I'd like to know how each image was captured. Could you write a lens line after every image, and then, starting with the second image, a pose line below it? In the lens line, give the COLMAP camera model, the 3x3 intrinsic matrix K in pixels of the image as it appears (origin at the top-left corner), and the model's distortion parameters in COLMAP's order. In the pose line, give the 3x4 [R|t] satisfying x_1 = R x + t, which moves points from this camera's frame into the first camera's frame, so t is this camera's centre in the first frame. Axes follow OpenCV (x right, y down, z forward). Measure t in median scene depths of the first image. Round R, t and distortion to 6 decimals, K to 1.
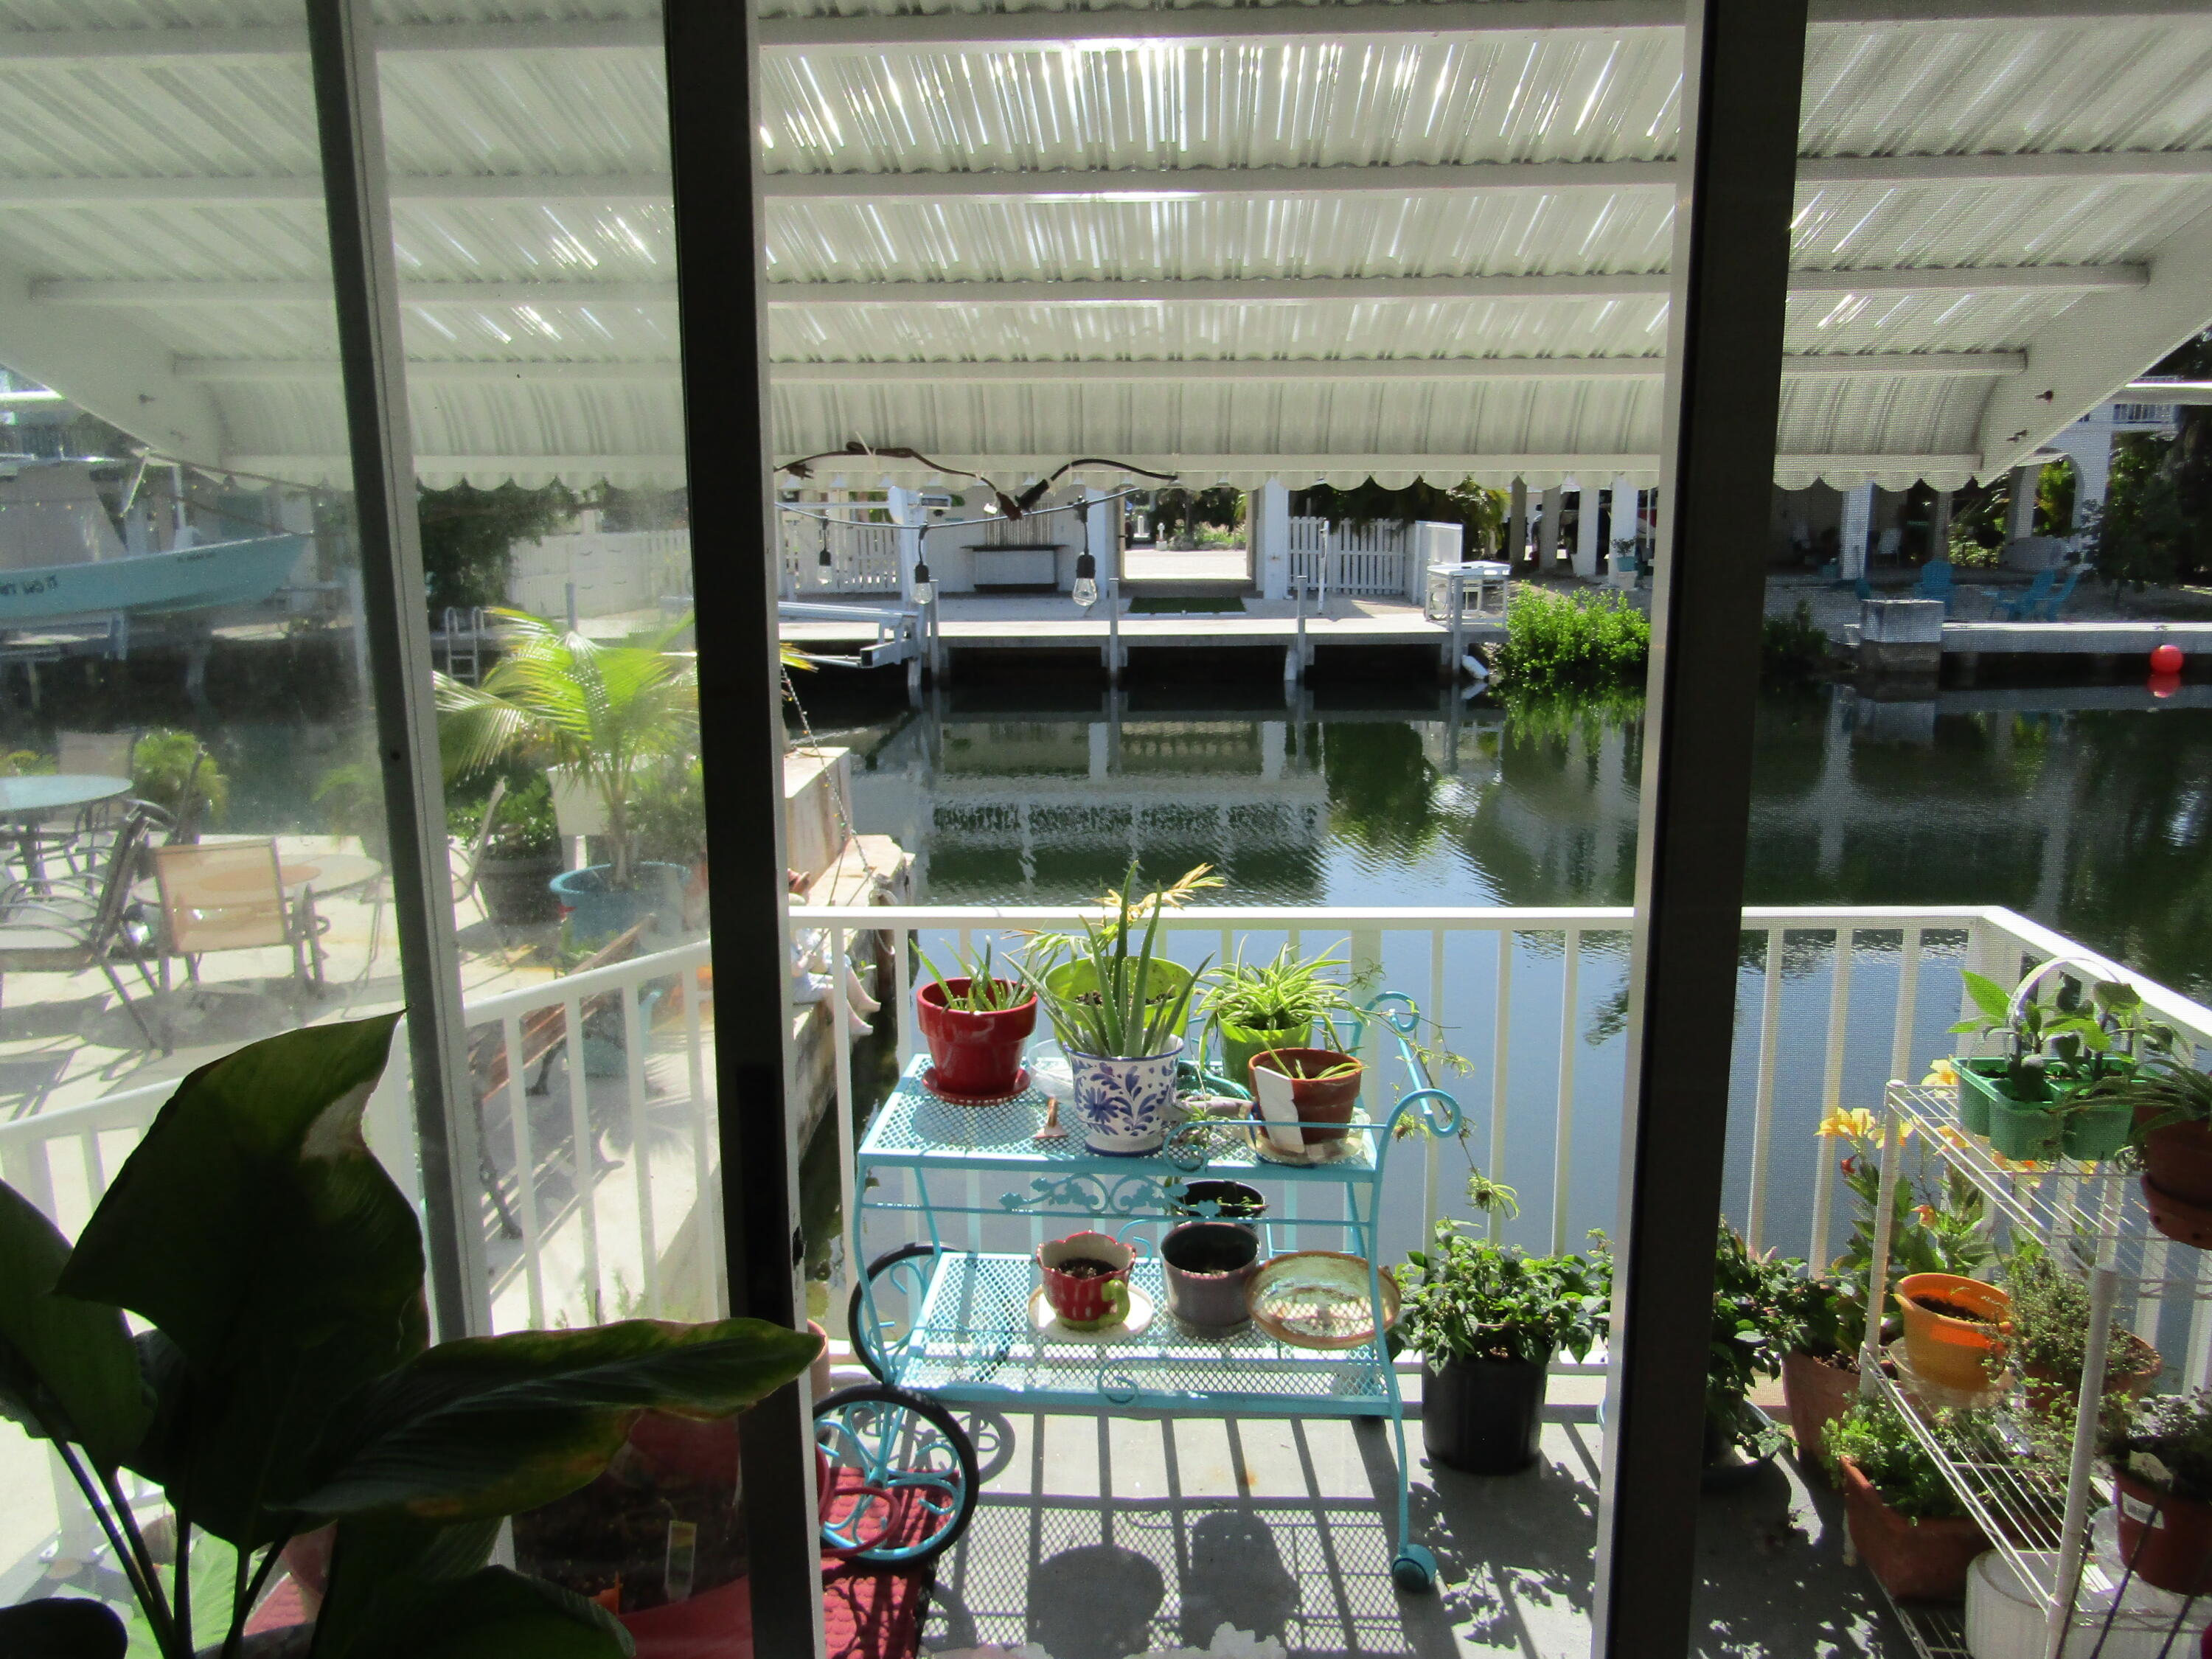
lens RADIAL K [[1571.1, 0, 1106.9], [0, 1571.1, 816.0], [0, 0, 1]] dist [-0.004727, 0.001929]
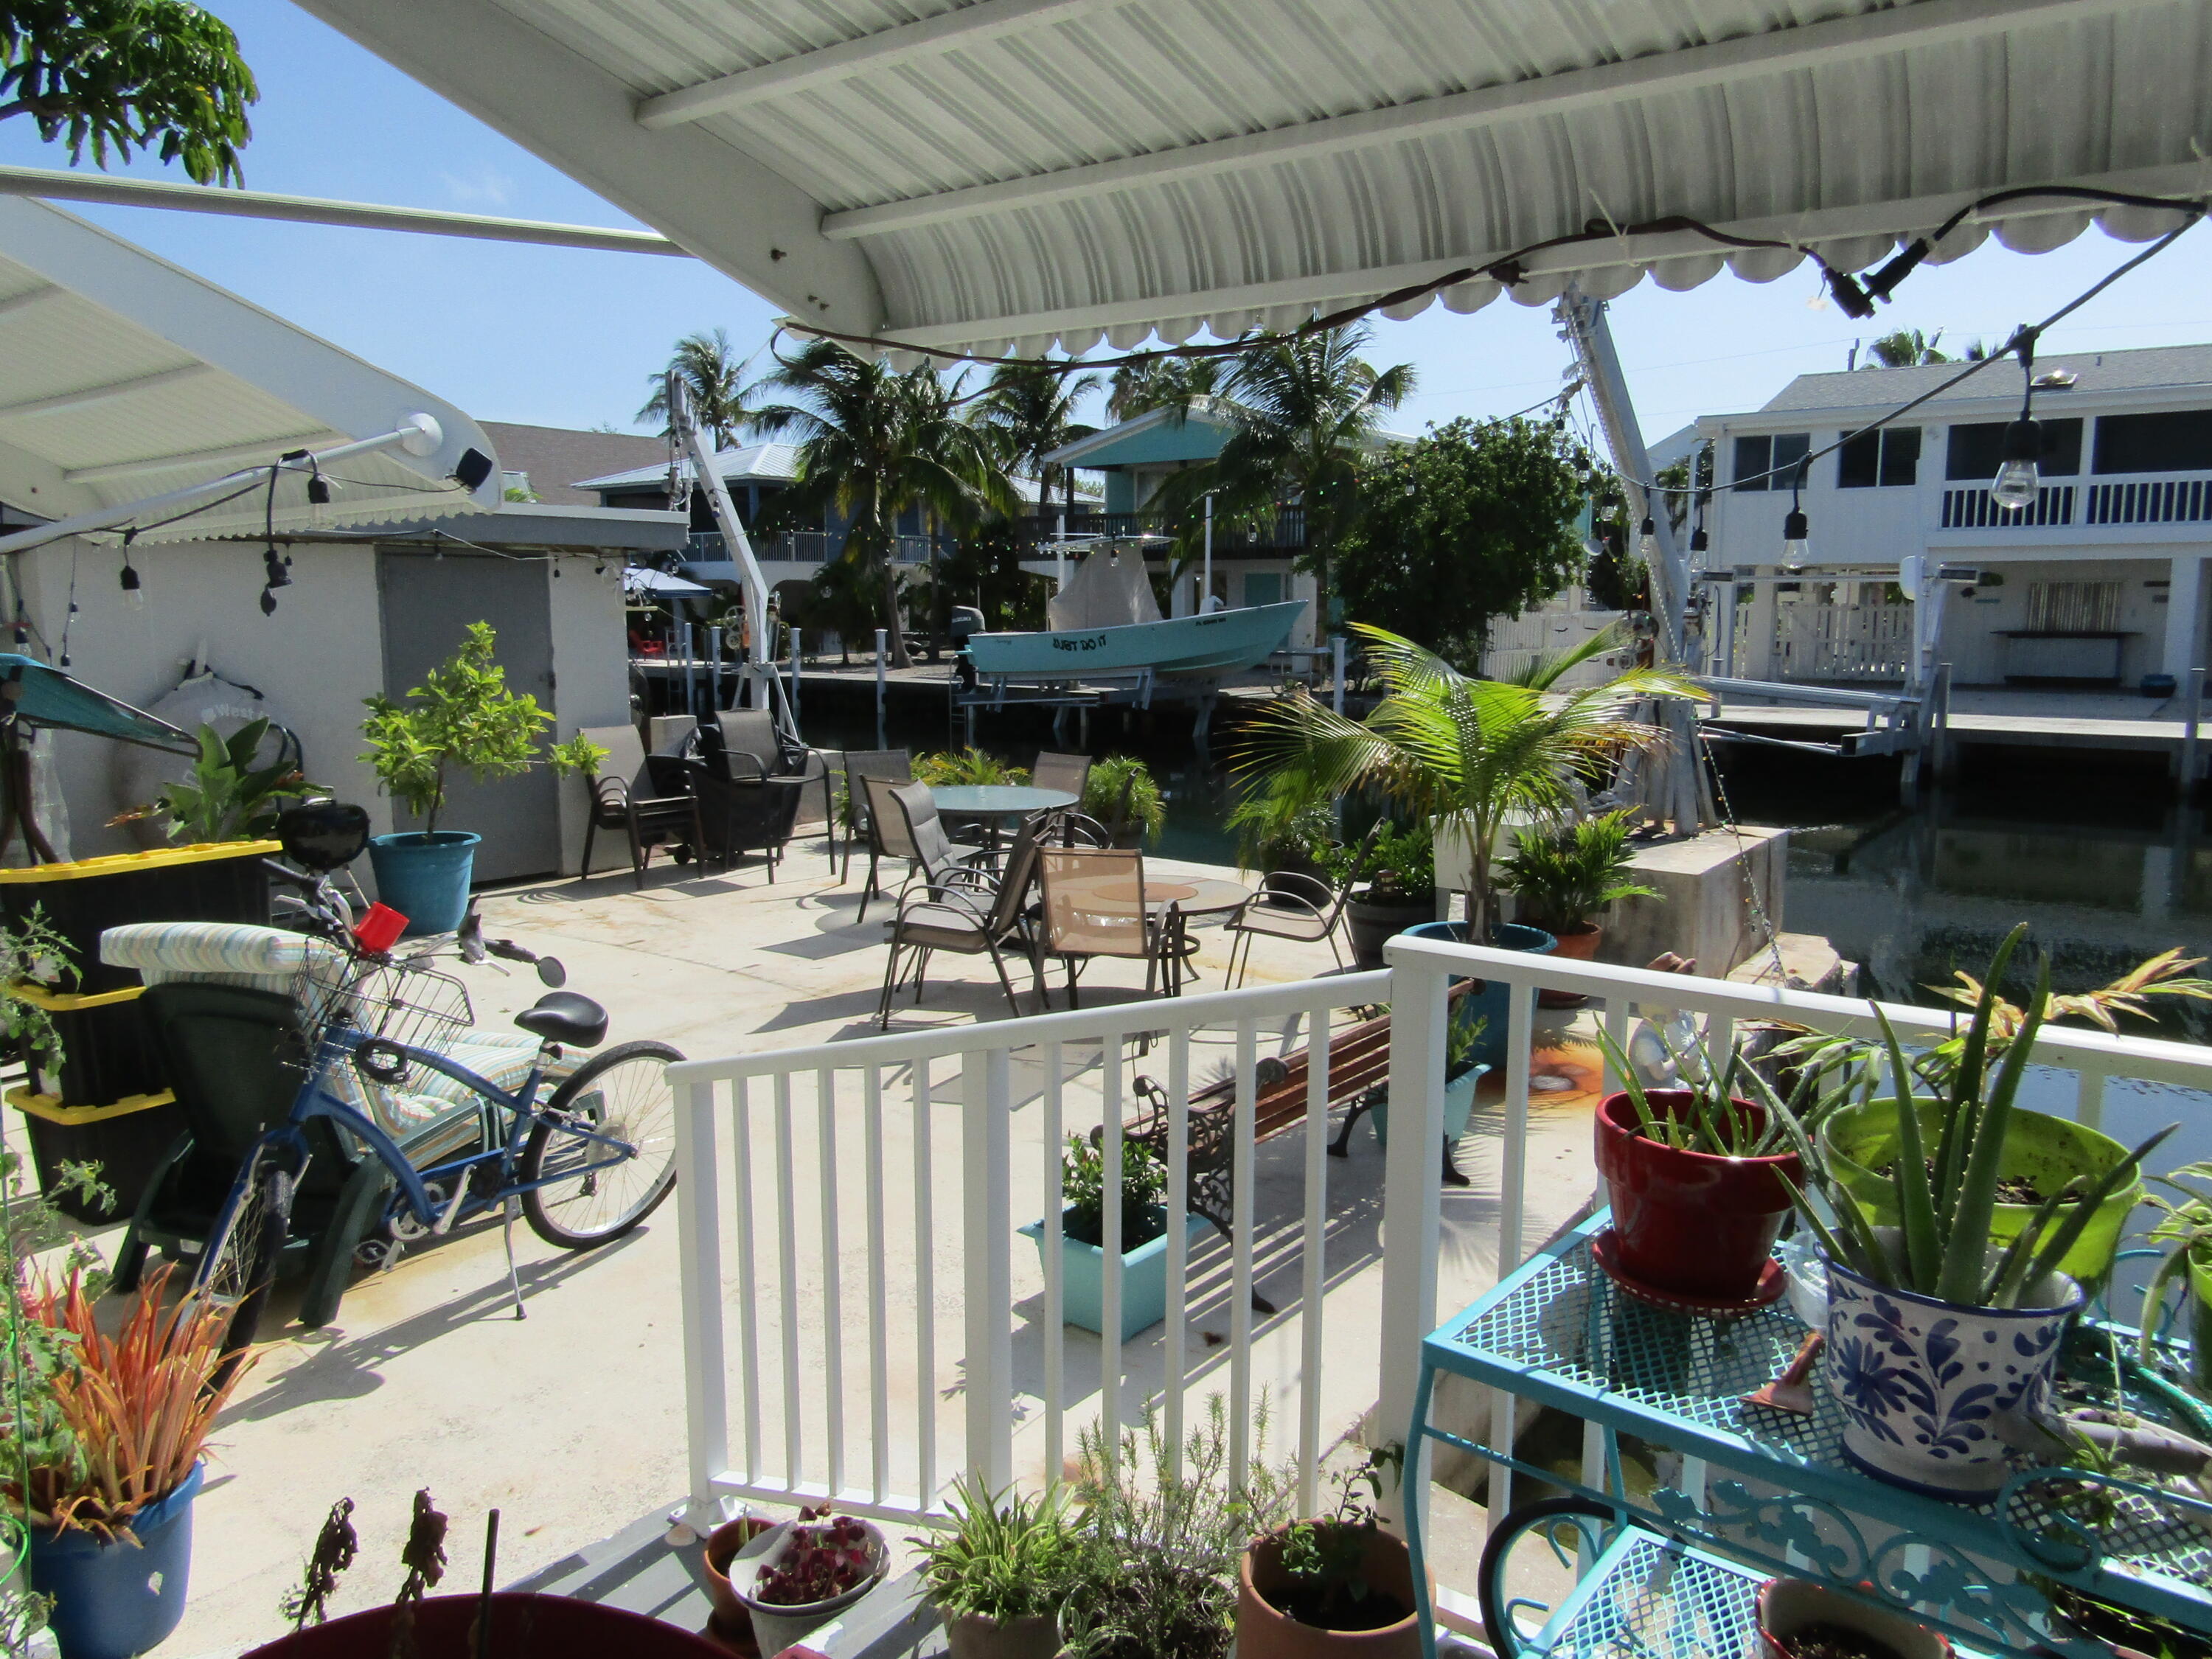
lens RADIAL K [[1571.1, 0, 1107.4], [0, 1571.1, 840.1], [0, 0, 1]] dist [-0.004727, 0.001929]
pose [[0.821495, 0.093251, -0.562539, 0.022805], [-0.115449, 0.993306, -0.003936, 0.014616], [0.558406, 0.068178, 0.826761, 0.153347]]
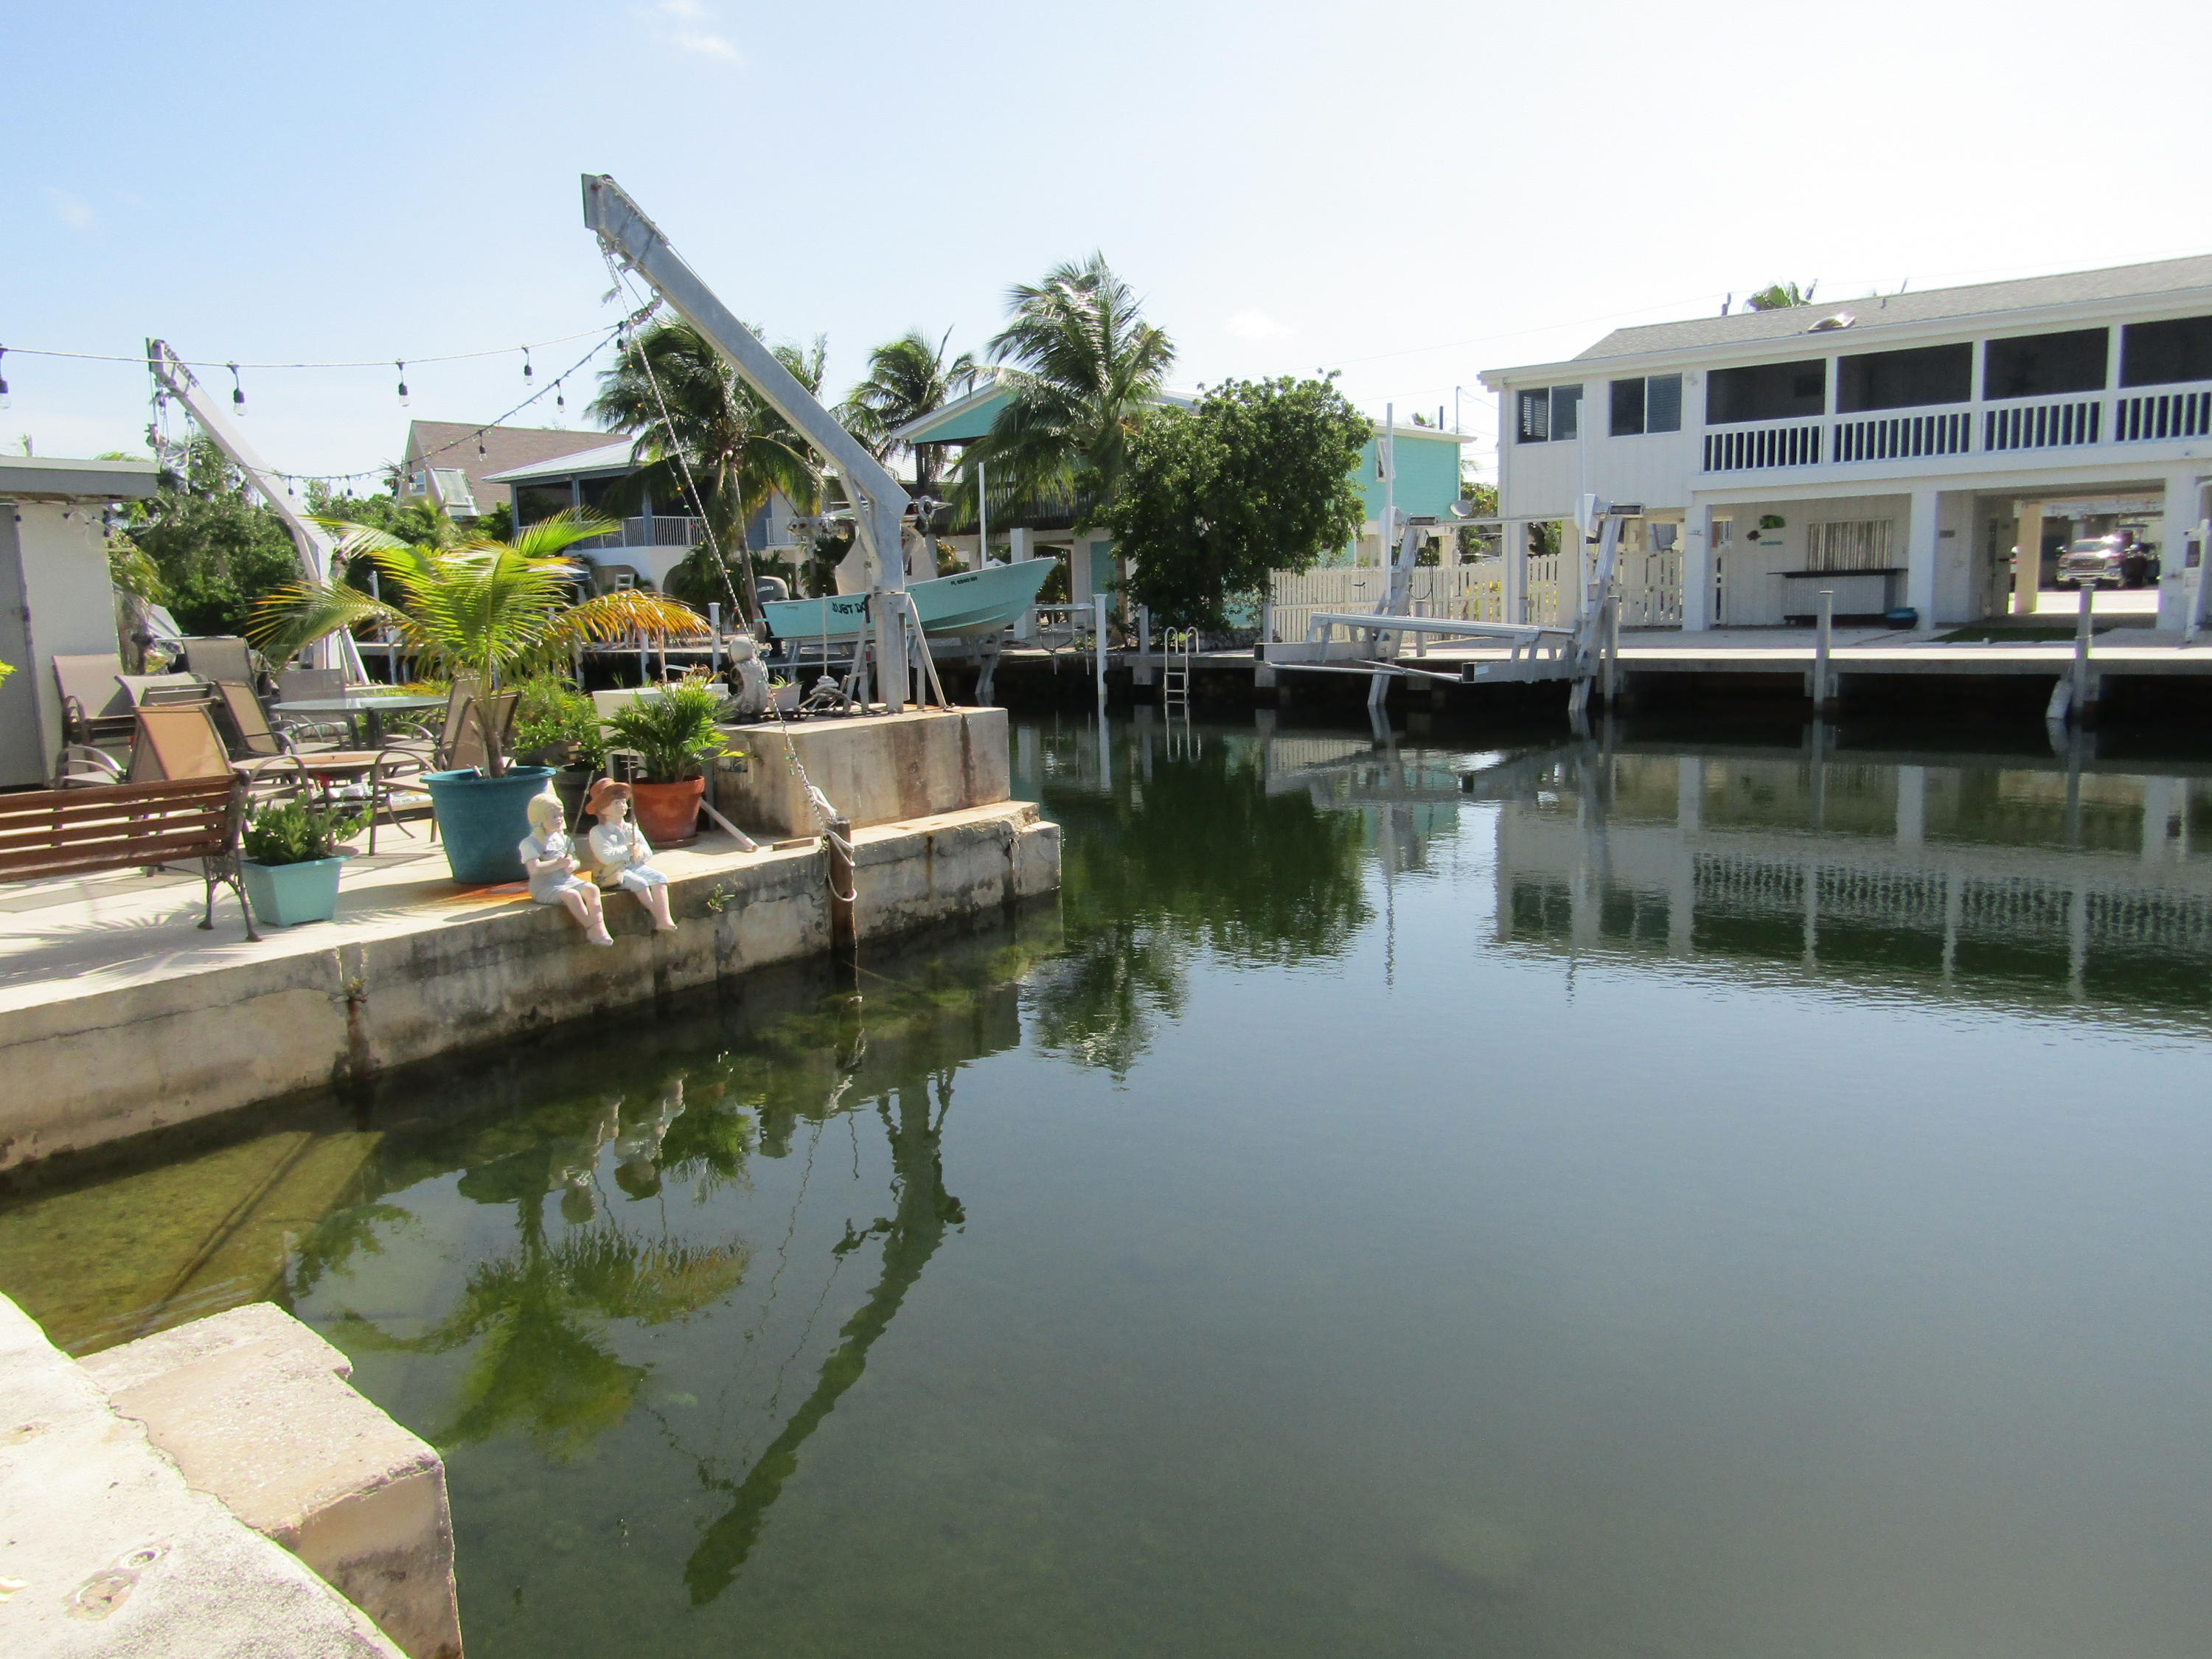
lens RADIAL K [[1571.1, 0, 1089.5], [0, 1571.1, 833.4], [0, 0, 1]] dist [-0.004727, 0.001929]
pose [[0.803239, 0.077625, -0.590577, 0.853154], [-0.094142, 0.995555, 0.002814, 0.049872], [0.588170, 0.053338, 0.806977, 0.477384]]
